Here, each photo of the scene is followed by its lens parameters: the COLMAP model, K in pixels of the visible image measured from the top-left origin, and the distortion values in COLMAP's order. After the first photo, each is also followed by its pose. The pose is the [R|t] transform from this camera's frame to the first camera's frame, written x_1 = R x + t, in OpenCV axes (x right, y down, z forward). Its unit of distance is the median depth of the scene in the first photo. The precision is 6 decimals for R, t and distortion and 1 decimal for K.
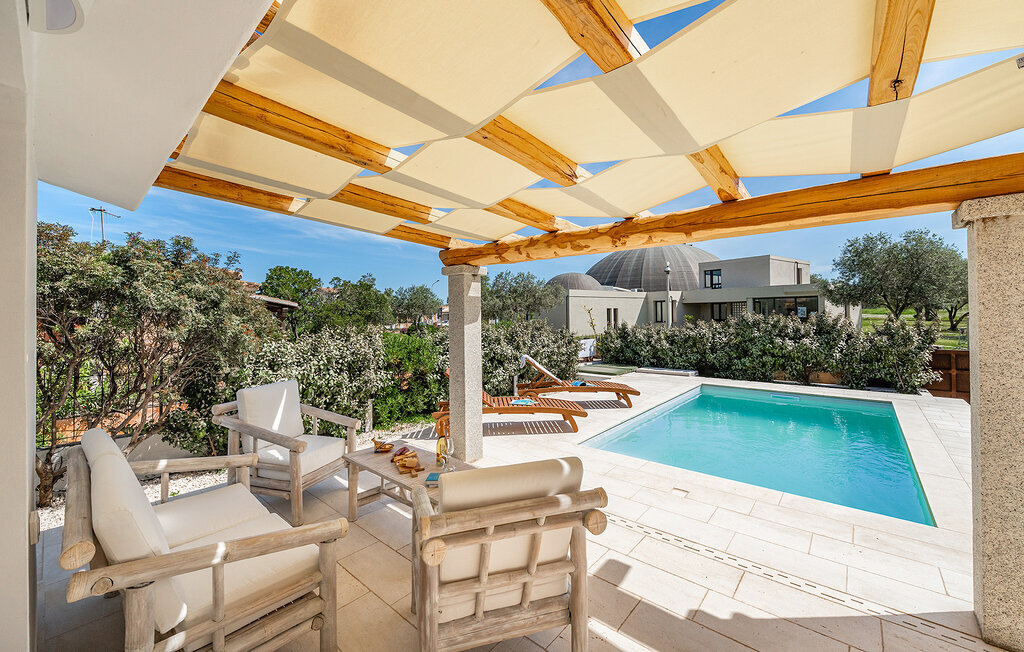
lens RADIAL K [[399.8, 0, 511.4], [0, 399.8, 315.0], [0, 0, 1]] dist [-0.002546, -0.000483]
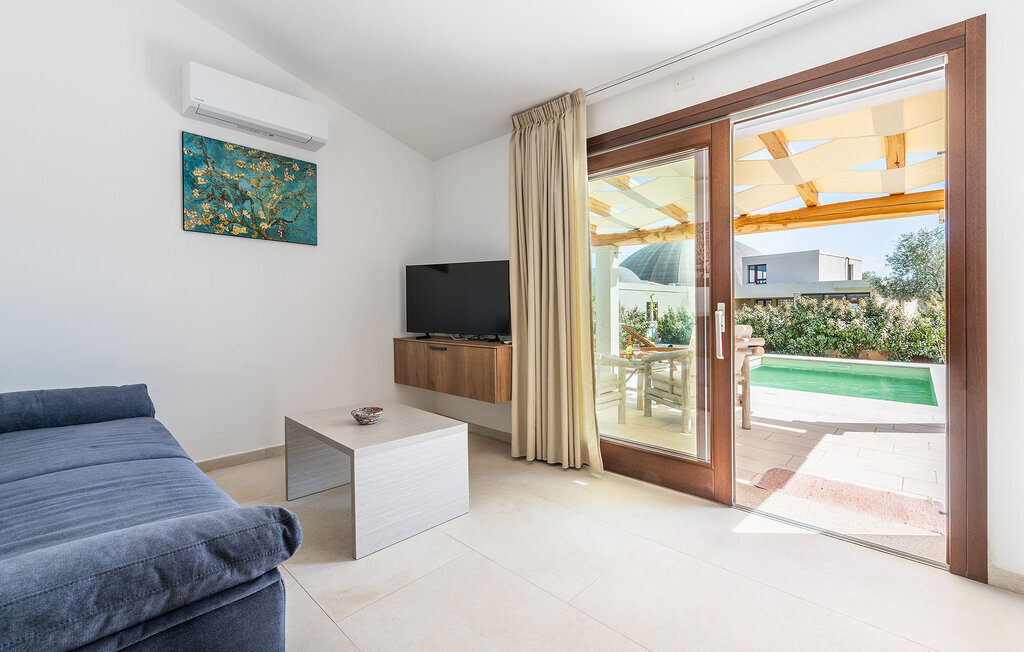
lens RADIAL K [[437.1, 0, 507.9], [0, 437.1, 311.3], [0, 0, 1]] dist [0.002118, 0.000371]
pose [[0.999065, 0.021137, -0.037701, -0.196766], [-0.021292, 0.999766, -0.003707, 0.058282], [0.037614, 0.004506, 0.999282, -0.268444]]
